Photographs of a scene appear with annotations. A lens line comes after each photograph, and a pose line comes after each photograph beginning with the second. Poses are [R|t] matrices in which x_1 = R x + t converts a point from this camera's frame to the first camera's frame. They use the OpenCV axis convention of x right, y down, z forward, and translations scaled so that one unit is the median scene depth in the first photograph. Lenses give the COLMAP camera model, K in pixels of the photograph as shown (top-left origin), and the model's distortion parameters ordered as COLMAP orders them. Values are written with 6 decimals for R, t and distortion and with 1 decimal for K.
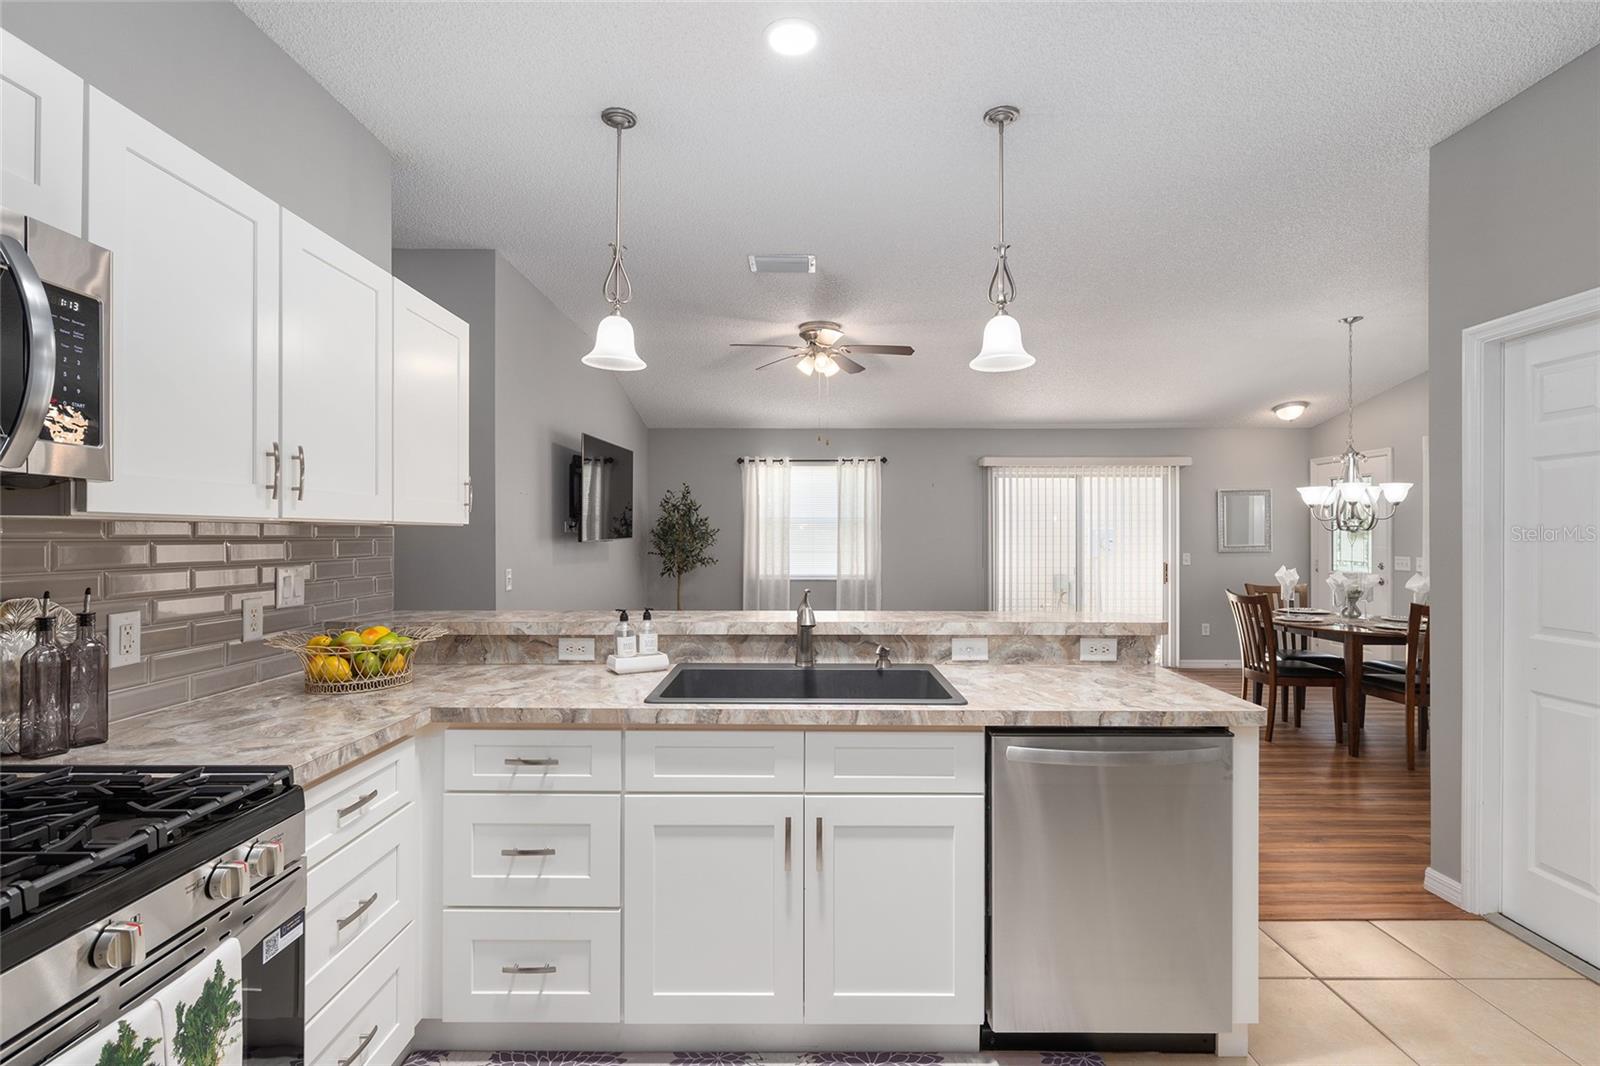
lens RADIAL K [[761.1, 0, 799.0], [0, 761.1, 536.8], [0, 0, 1]] dist [0.002459, 0.000100]
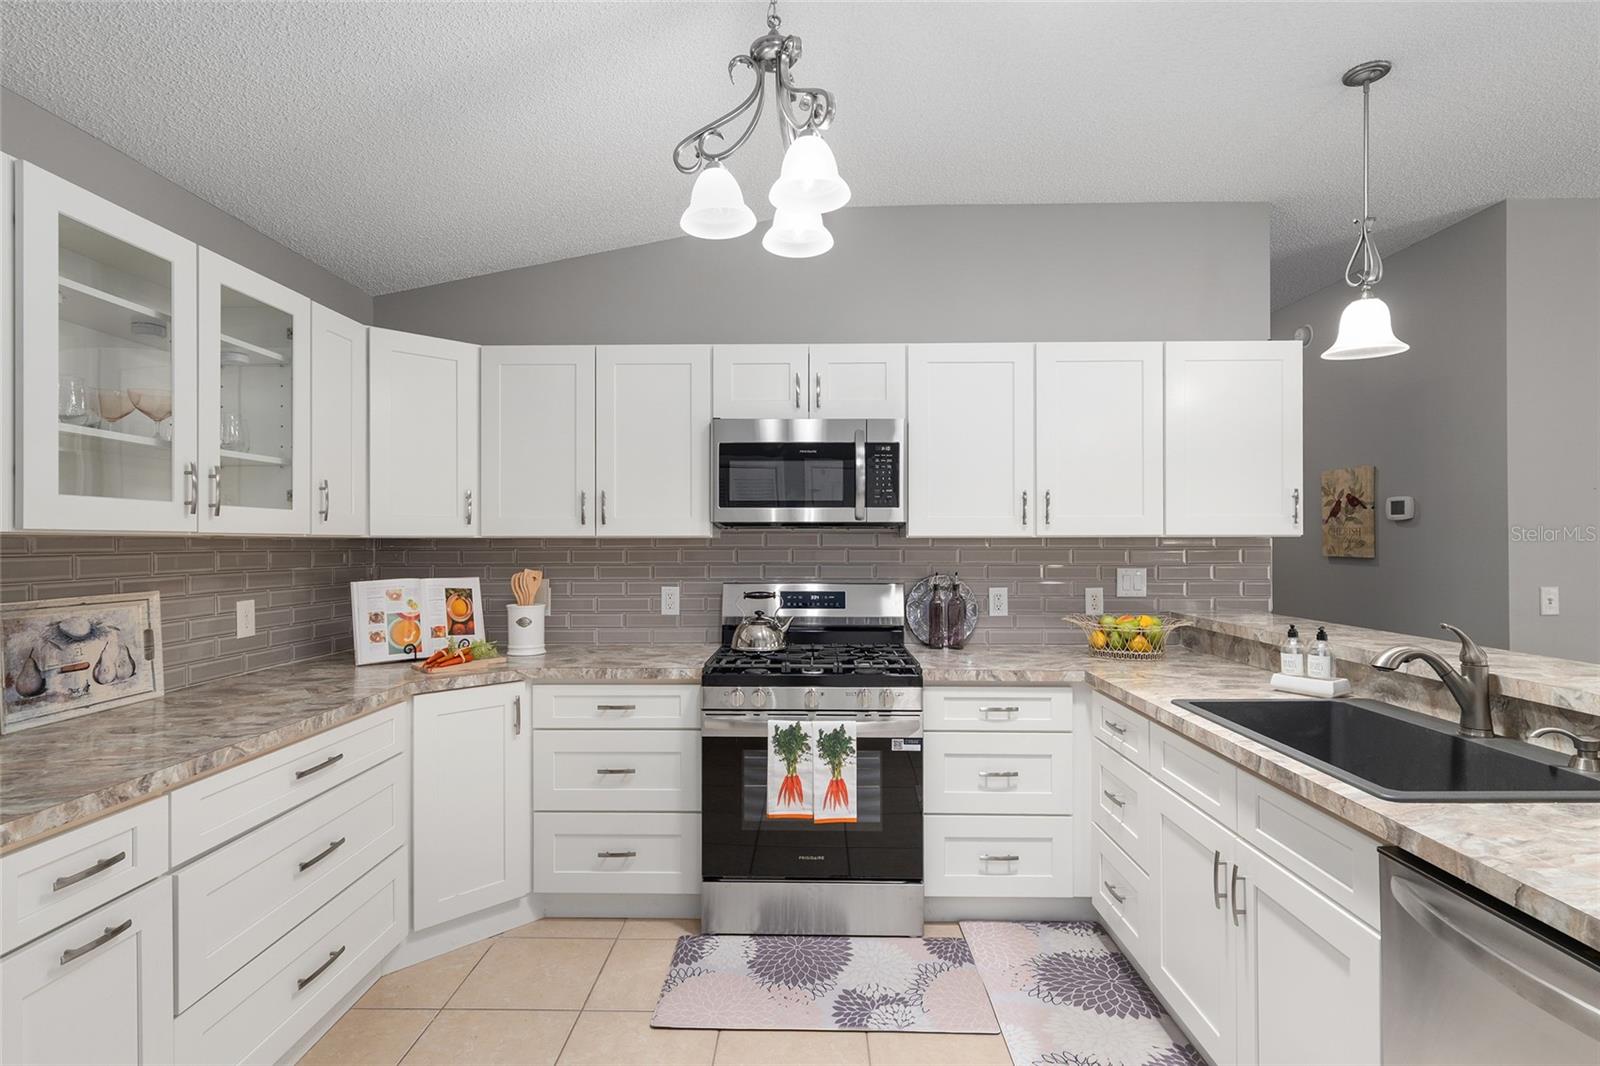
lens RADIAL K [[782.4, 0, 791.6], [0, 782.4, 540.3], [0, 0, 1]] dist [-0.000360, -0.000495]
pose [[-0.014903, -0.001065, -0.999888, 0.959872], [0.001029, 0.999999, -0.001080, -0.013266], [0.999888, -0.001045, -0.014902, 0.491887]]
